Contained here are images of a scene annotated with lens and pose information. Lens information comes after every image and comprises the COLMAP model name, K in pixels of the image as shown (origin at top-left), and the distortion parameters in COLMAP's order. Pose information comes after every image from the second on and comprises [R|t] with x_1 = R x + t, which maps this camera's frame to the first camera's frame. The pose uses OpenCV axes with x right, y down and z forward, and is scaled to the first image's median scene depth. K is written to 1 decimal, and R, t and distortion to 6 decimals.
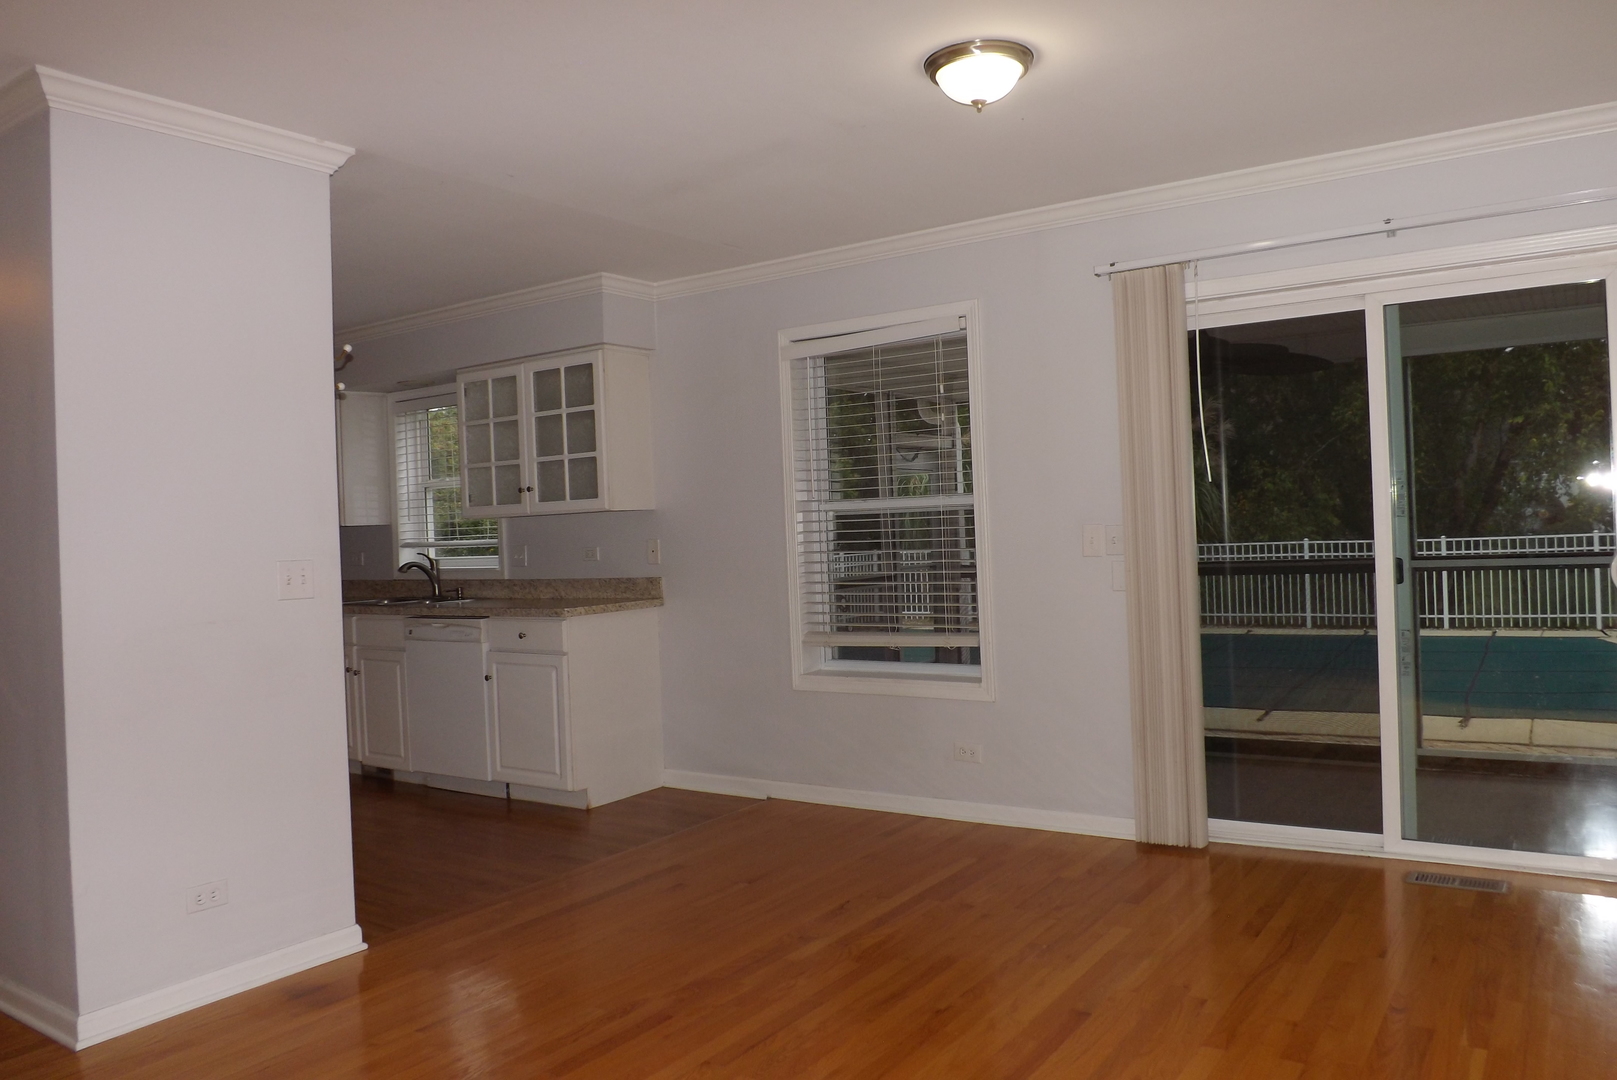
lens RADIAL K [[1150.4, 0, 809.1], [0, 1150.4, 538.0], [0, 0, 1]] dist [-0.086432, 0.016121]
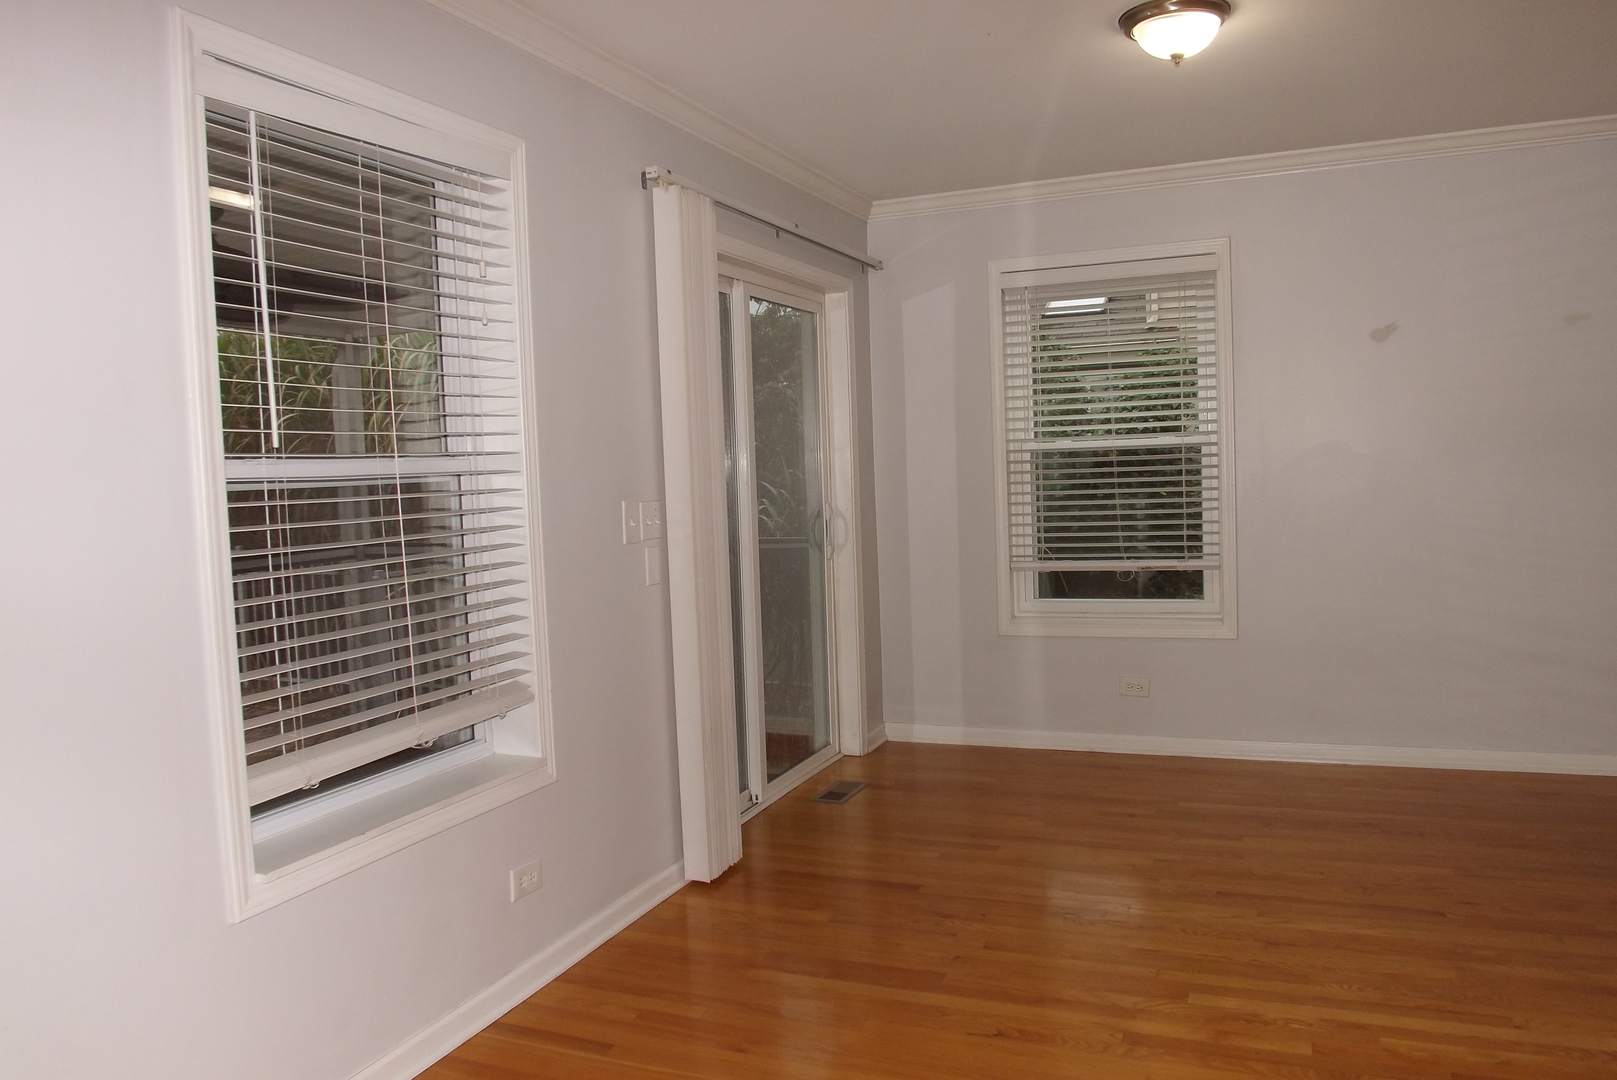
lens RADIAL K [[1150.4, 0, 804.6], [0, 1150.4, 543.6], [0, 0, 1]] dist [-0.086432, 0.016121]
pose [[-0.205487, -0.031695, 0.978146, -0.455506], [0.041795, 0.998279, 0.041128, -0.009188], [-0.977767, 0.049333, -0.203809, 0.920102]]
